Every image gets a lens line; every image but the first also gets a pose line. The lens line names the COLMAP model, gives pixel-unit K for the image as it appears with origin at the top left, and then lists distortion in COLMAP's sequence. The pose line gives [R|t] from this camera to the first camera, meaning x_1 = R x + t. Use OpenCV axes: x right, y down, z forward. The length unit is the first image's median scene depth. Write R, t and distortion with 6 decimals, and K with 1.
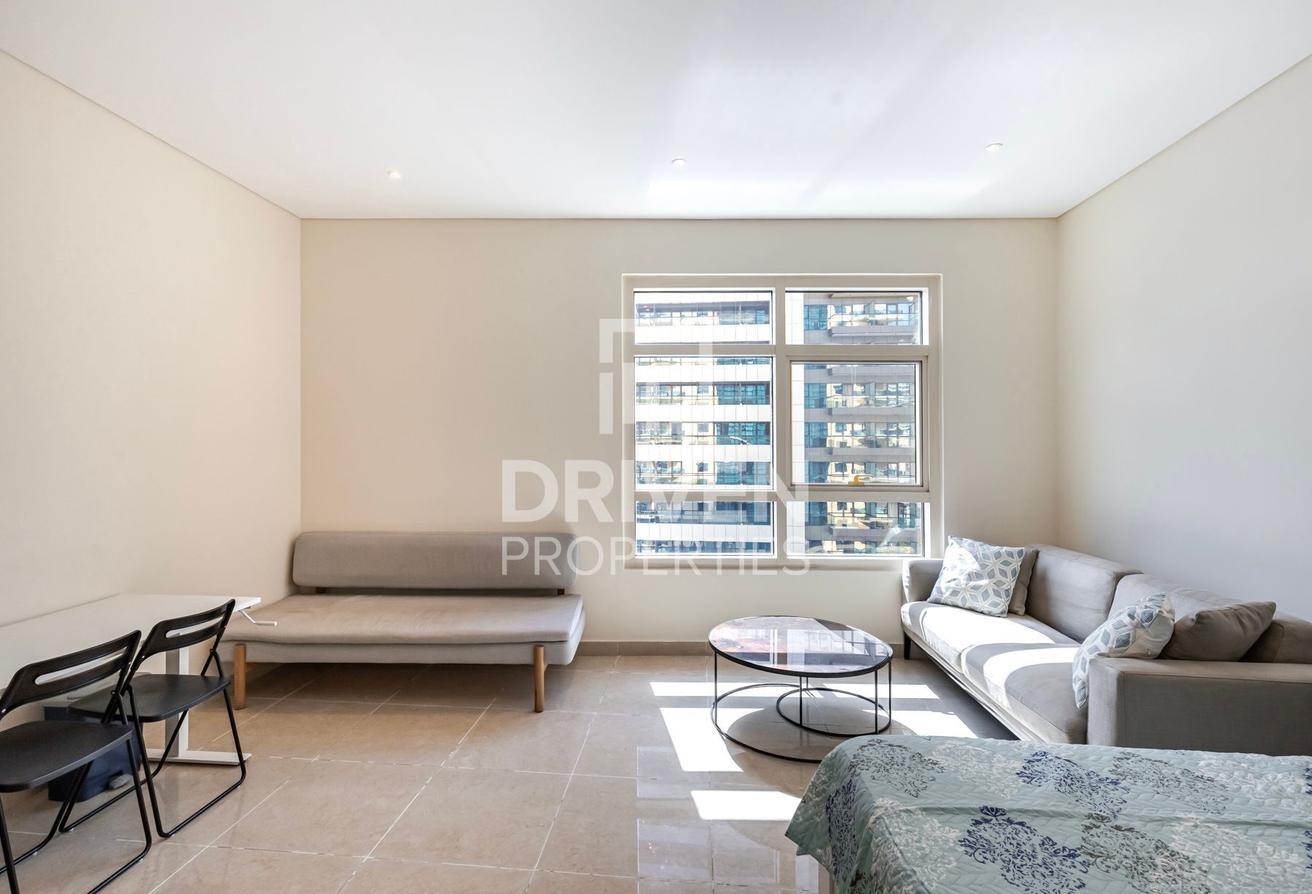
lens RADIAL K [[603.1, 0, 655.1], [0, 603.1, 440.8], [0, 0, 1]] dist [0.004179, 0.000290]
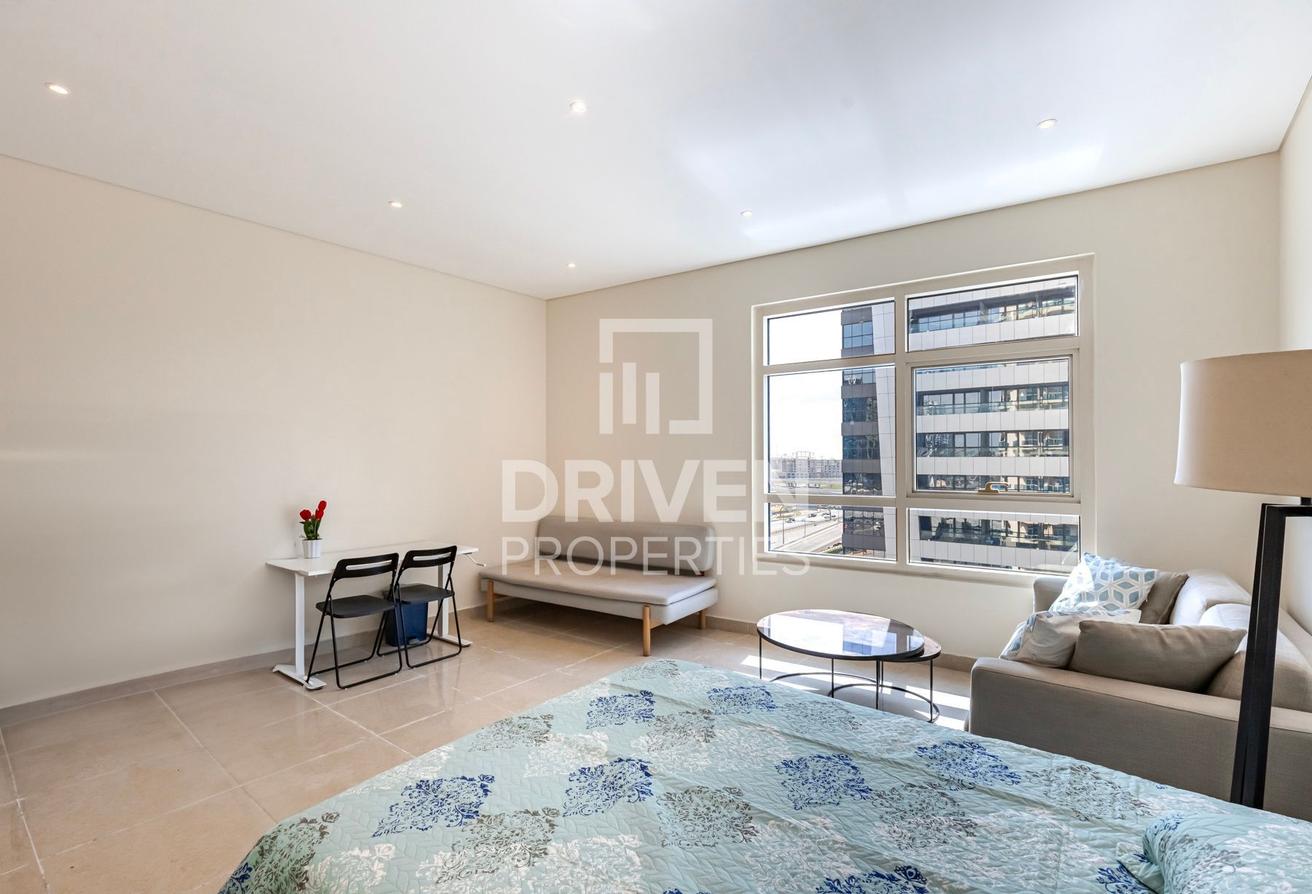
lens RADIAL K [[592.5, 0, 656.5], [0, 592.5, 455.1], [0, 0, 1]] dist [0.000564, 0.000480]
pose [[0.845155, -0.009312, -0.534440, 0.519374], [0.009125, 0.999954, -0.002992, 0.015047], [0.534443, -0.002348, 0.845201, -0.076943]]
